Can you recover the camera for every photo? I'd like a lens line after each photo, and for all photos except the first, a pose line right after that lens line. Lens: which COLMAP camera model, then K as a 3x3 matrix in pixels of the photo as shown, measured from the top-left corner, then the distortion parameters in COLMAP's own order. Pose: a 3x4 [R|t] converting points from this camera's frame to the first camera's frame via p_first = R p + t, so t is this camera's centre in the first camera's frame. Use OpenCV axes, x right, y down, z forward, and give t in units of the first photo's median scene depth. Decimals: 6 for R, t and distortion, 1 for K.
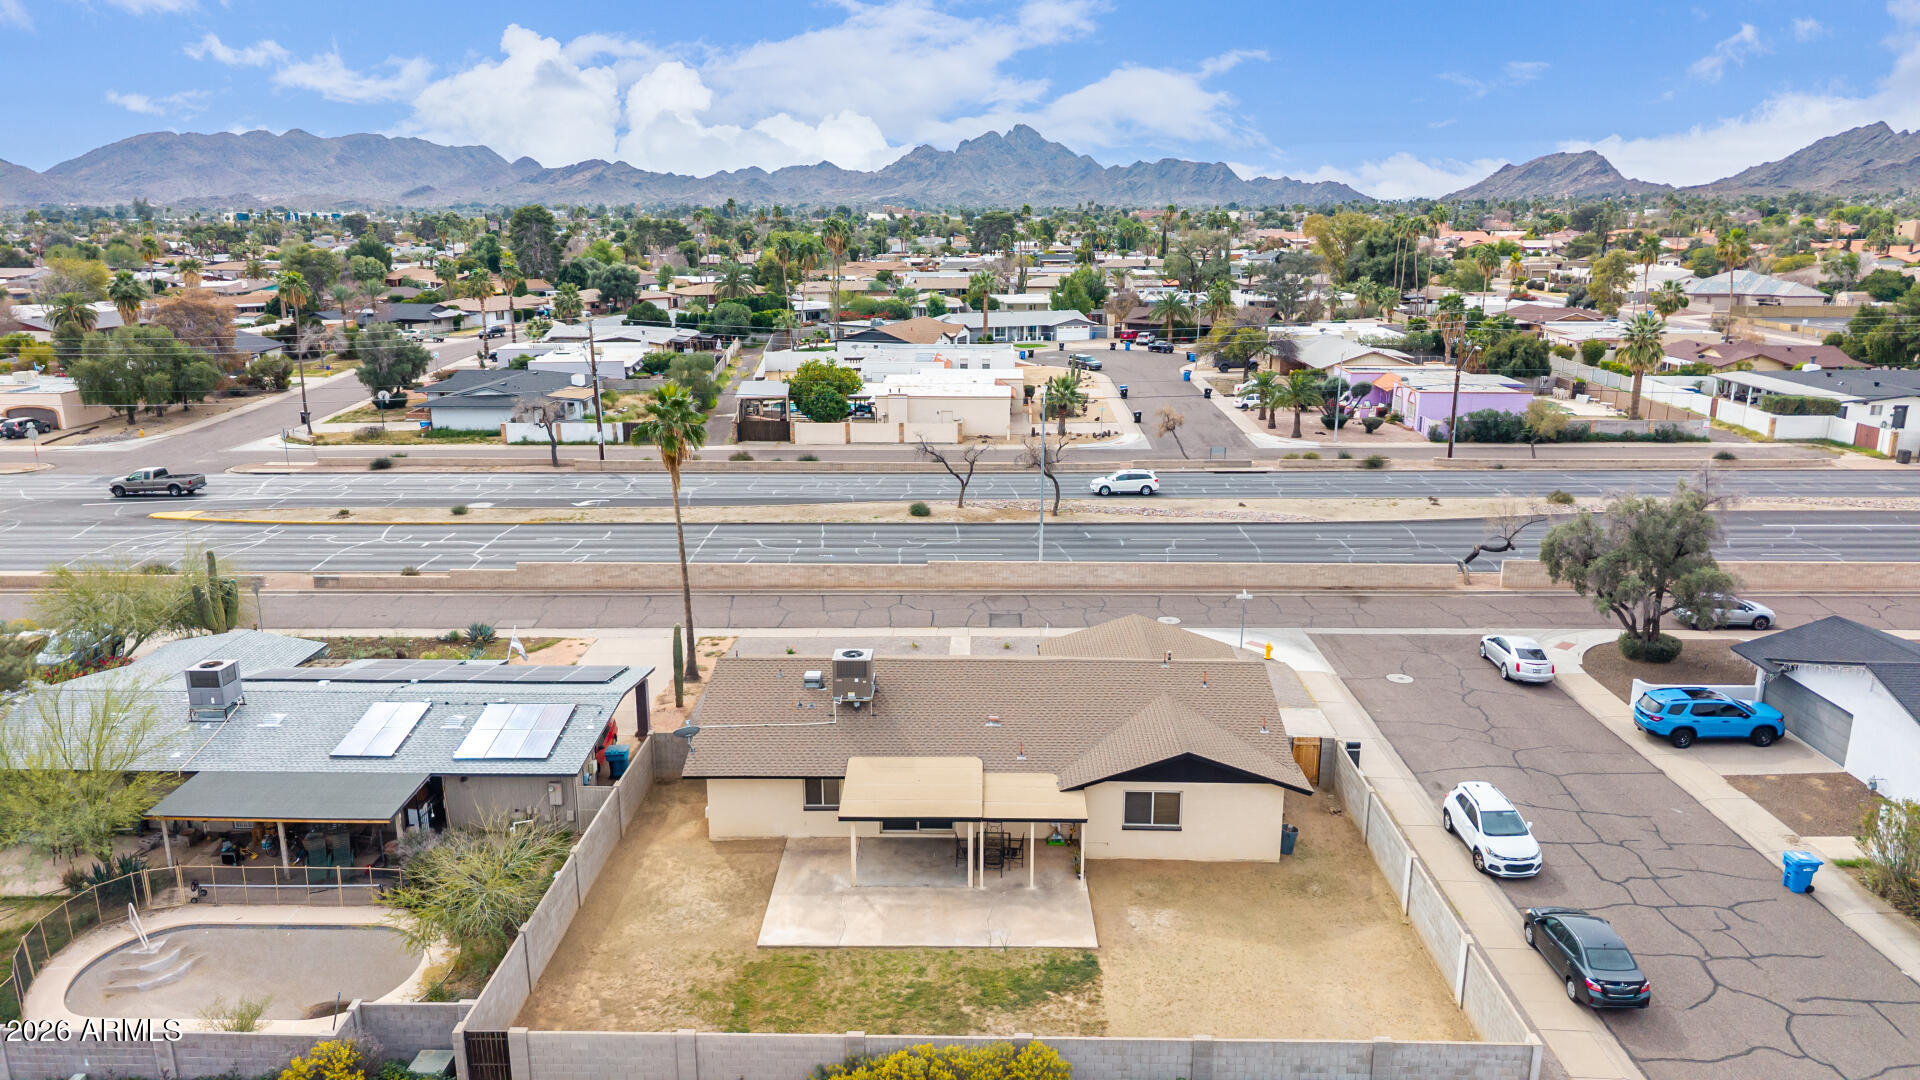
lens RADIAL K [[1288.1, 0, 953.4], [0, 1288.1, 543.2], [0, 0, 1]] dist [0.017918, -0.020119]
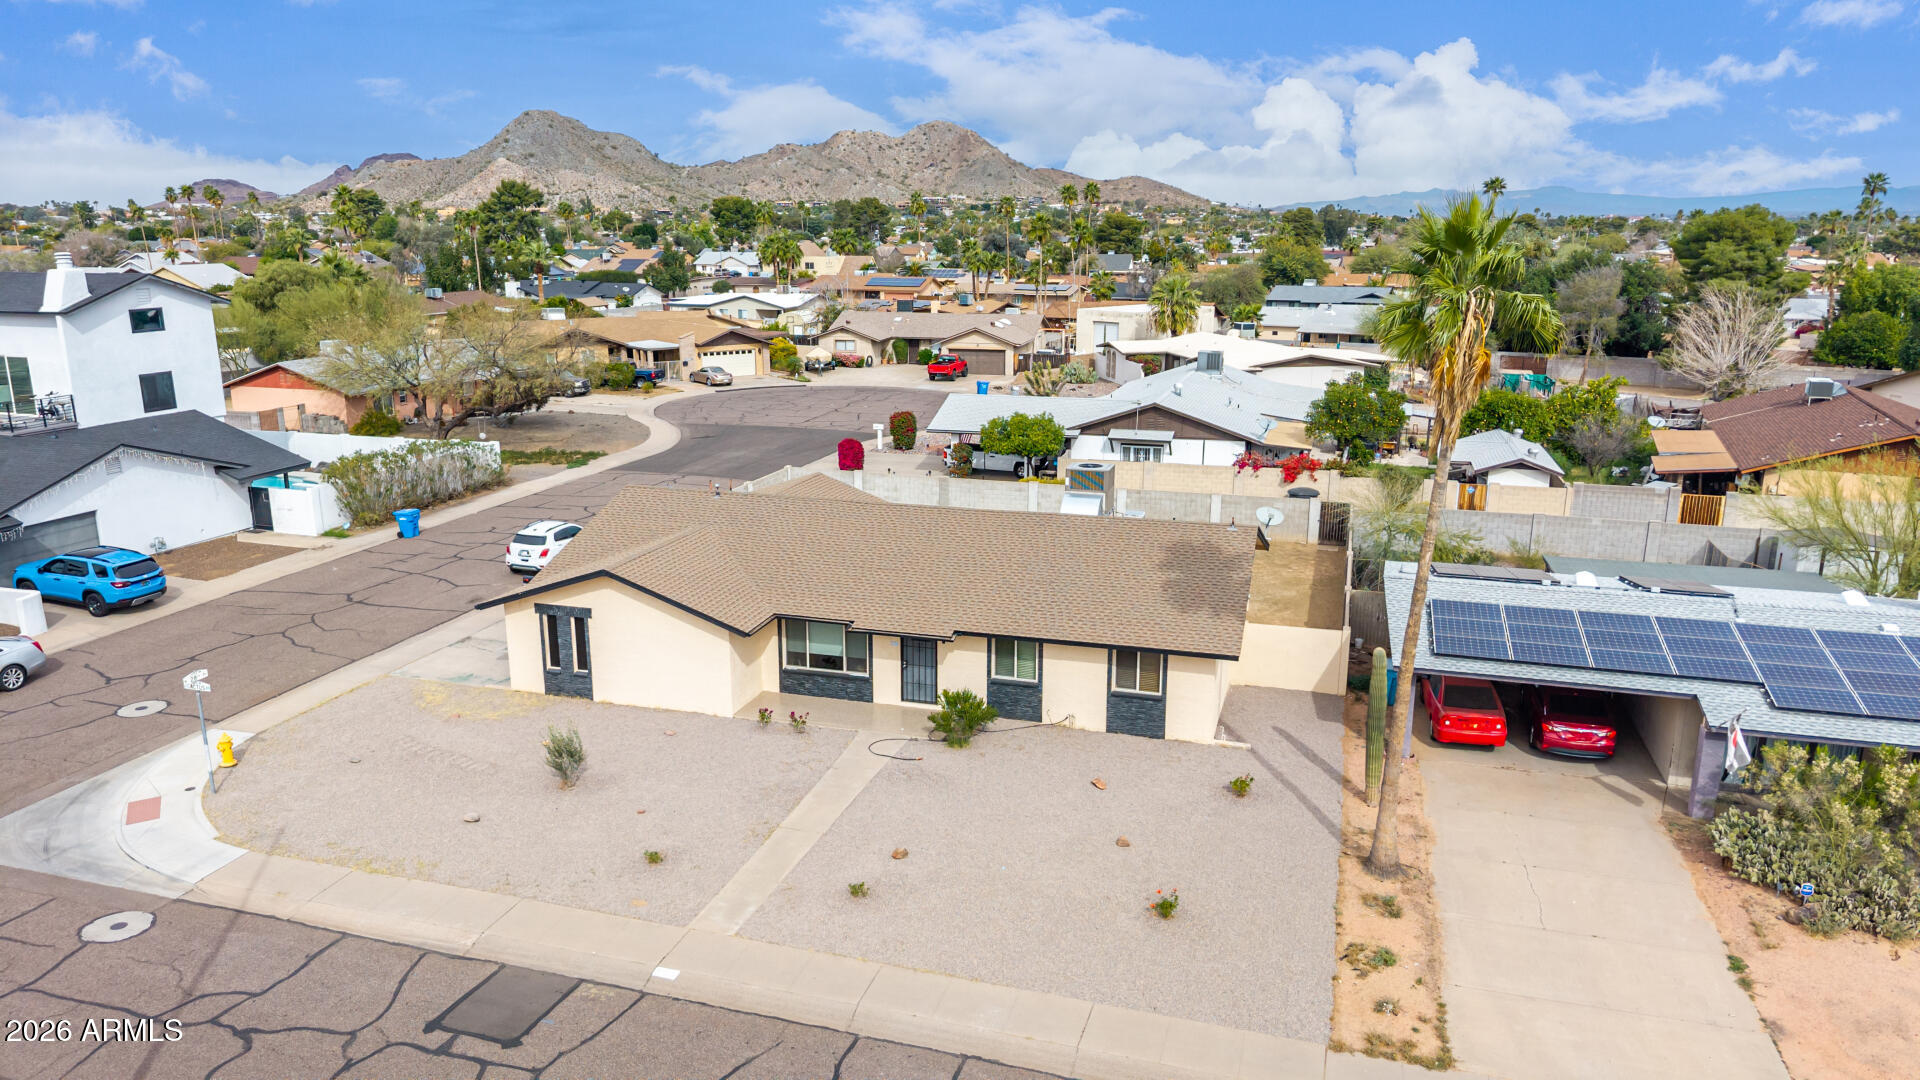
lens RADIAL K [[1280.3, 0, 953.4], [0, 1280.3, 541.2], [0, 0, 1]] dist [0.042136, -0.057129]
pose [[-0.962080, -0.063587, 0.265254, -0.127587], [0.070910, 0.880710, 0.468318, -0.162205], [-0.263391, 0.469369, -0.842804, 1.017651]]
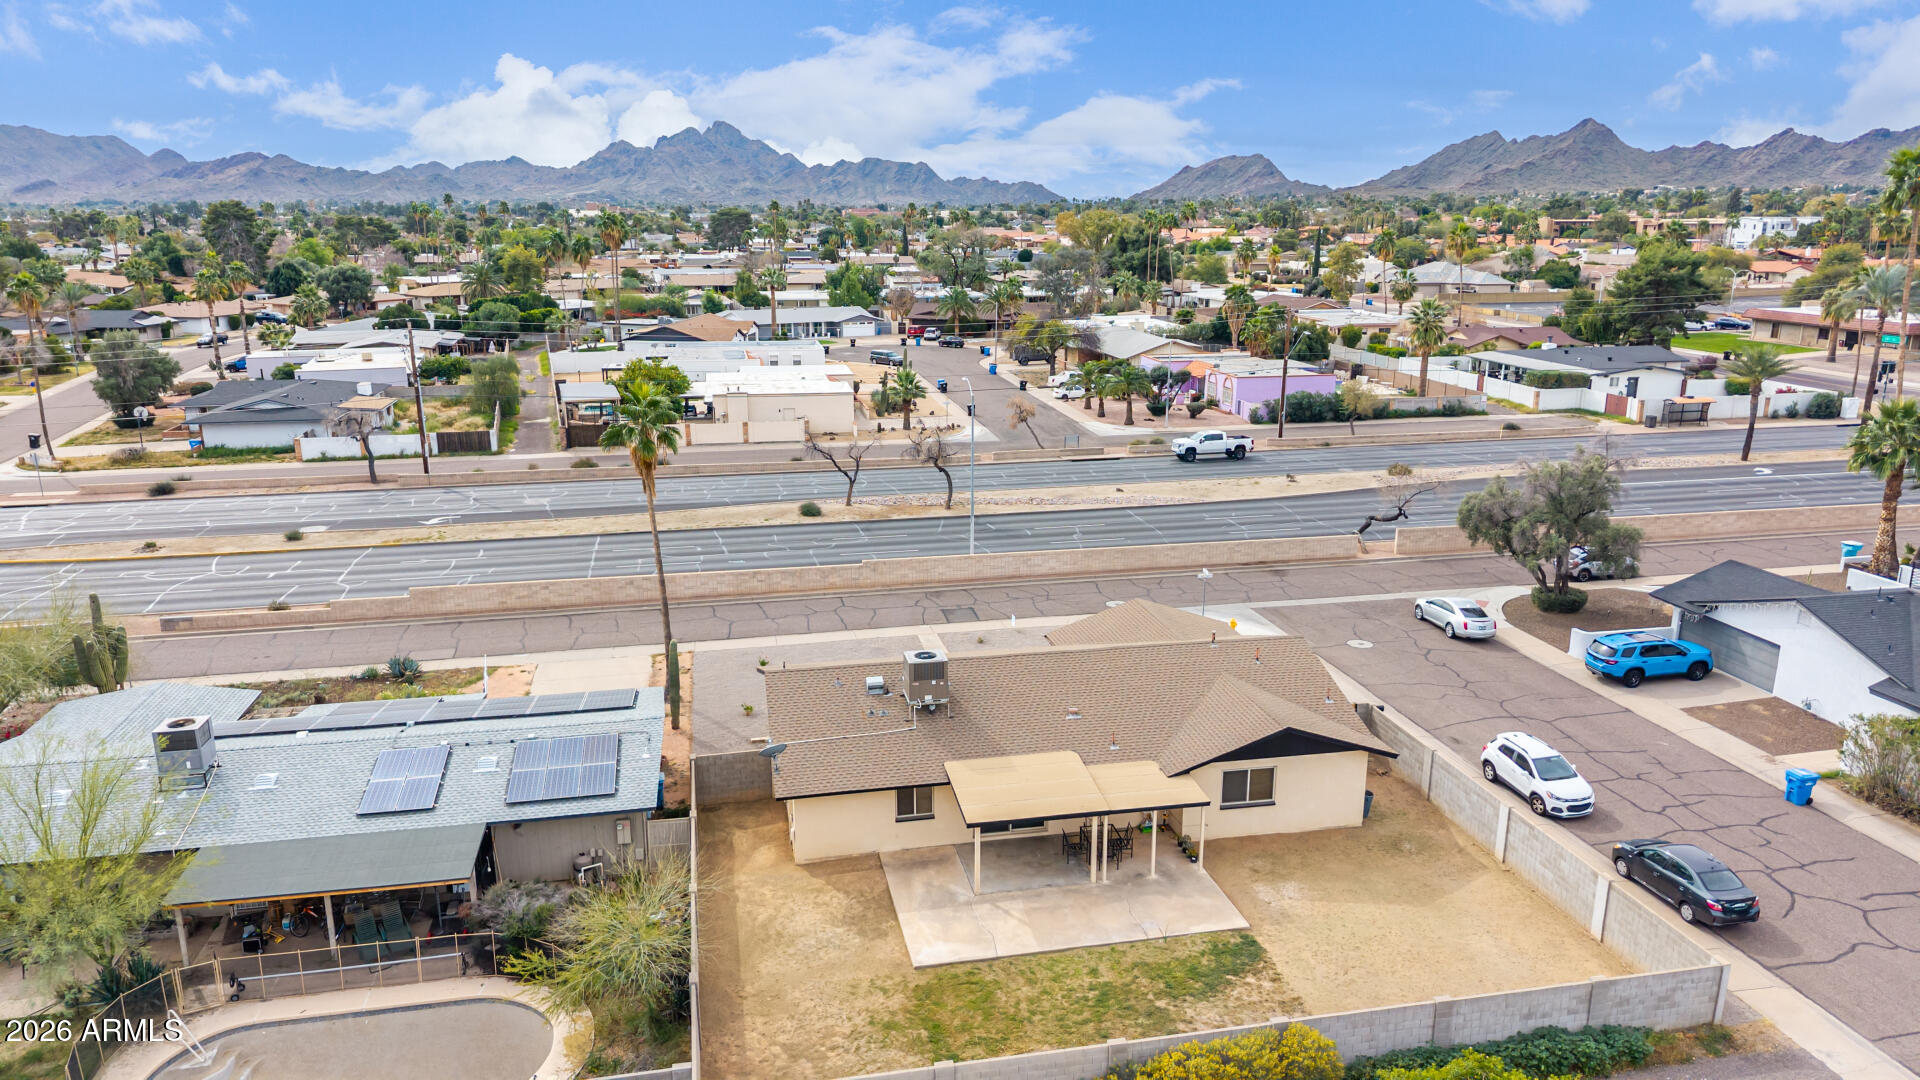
lens RADIAL K [[1288.1, 0, 953.4], [0, 1288.1, 543.2], [0, 0, 1]] dist [0.017918, -0.020119]
pose [[0.975326, -0.054439, 0.213952, -0.147372], [0.054222, 0.998505, 0.006885, -0.001907], [-0.214007, 0.004886, 0.976820, 0.031744]]
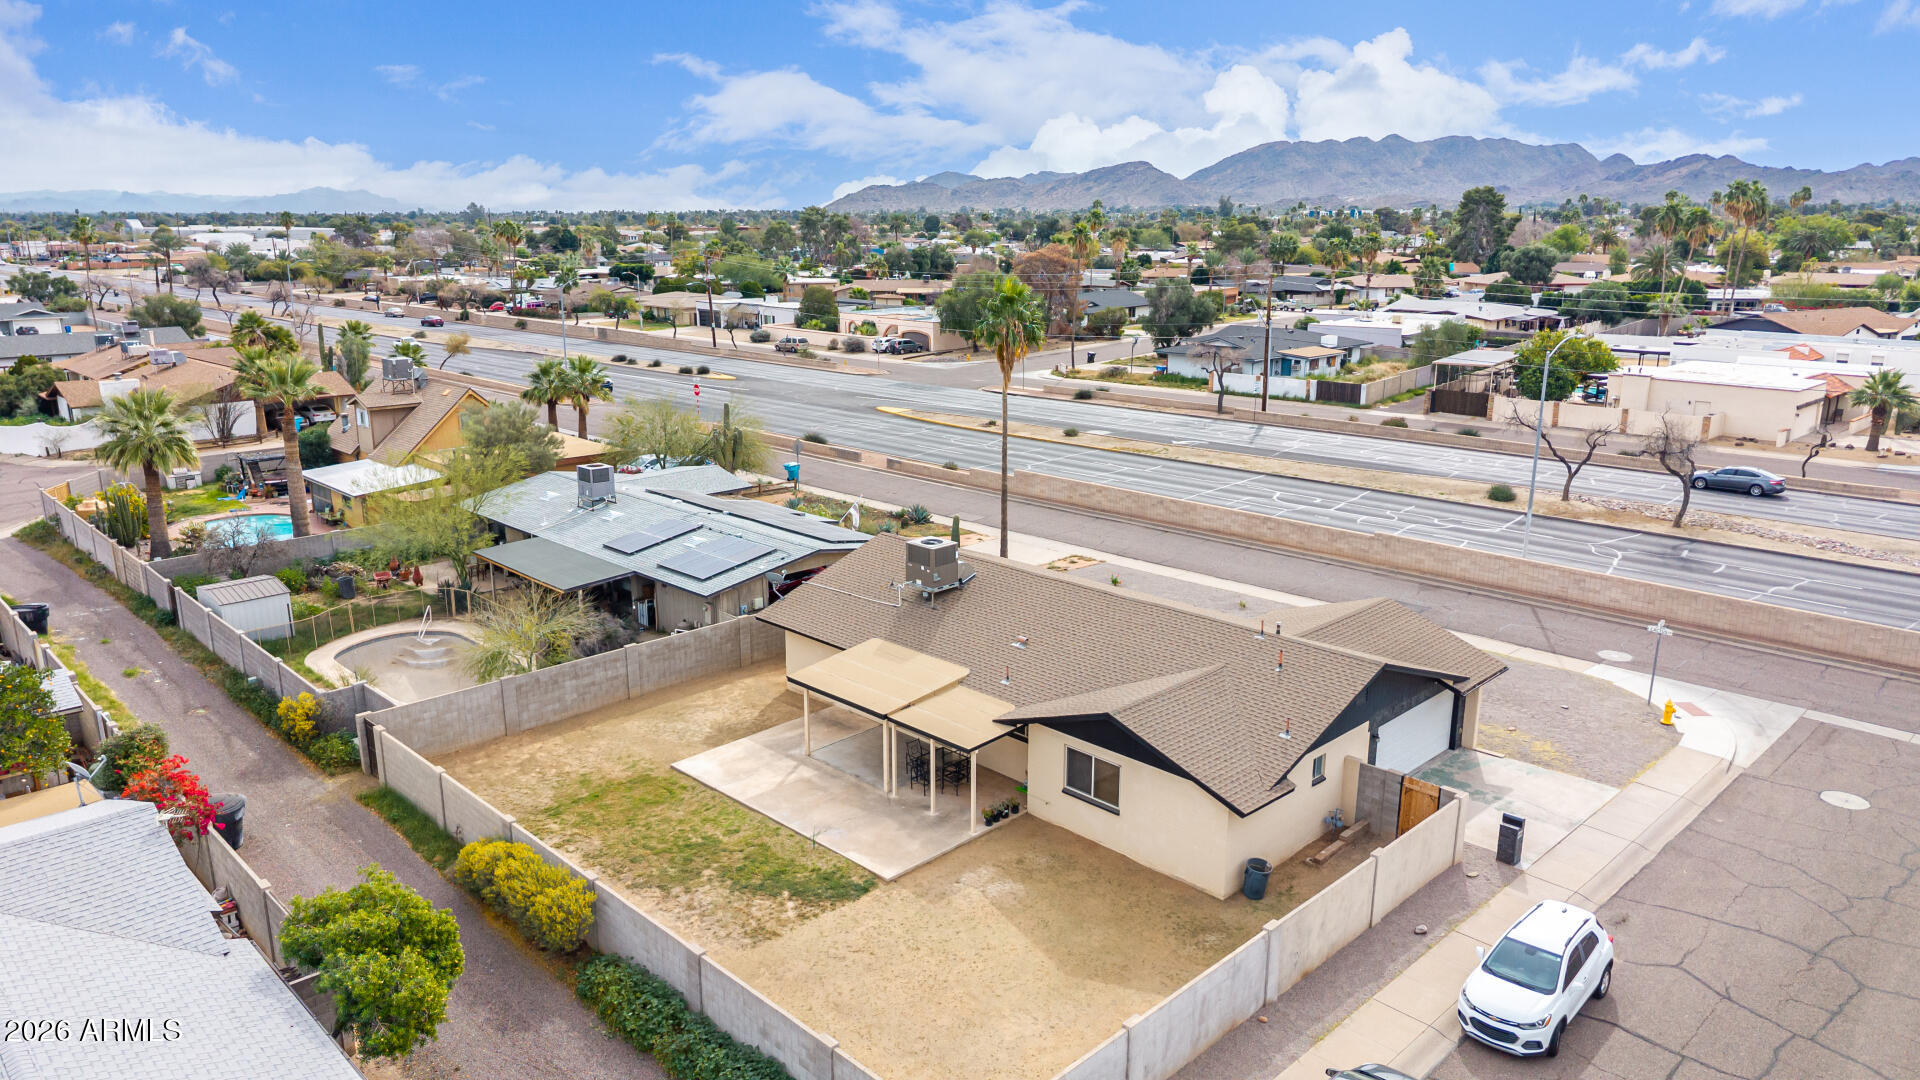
lens RADIAL K [[1280.3, 0, 953.4], [0, 1280.3, 541.2], [0, 0, 1]] dist [0.042136, -0.057129]
pose [[0.716542, 0.173361, -0.675658, 0.324658], [-0.174753, 0.982349, 0.066724, 0.011451], [0.675299, 0.070263, 0.734189, 0.179684]]
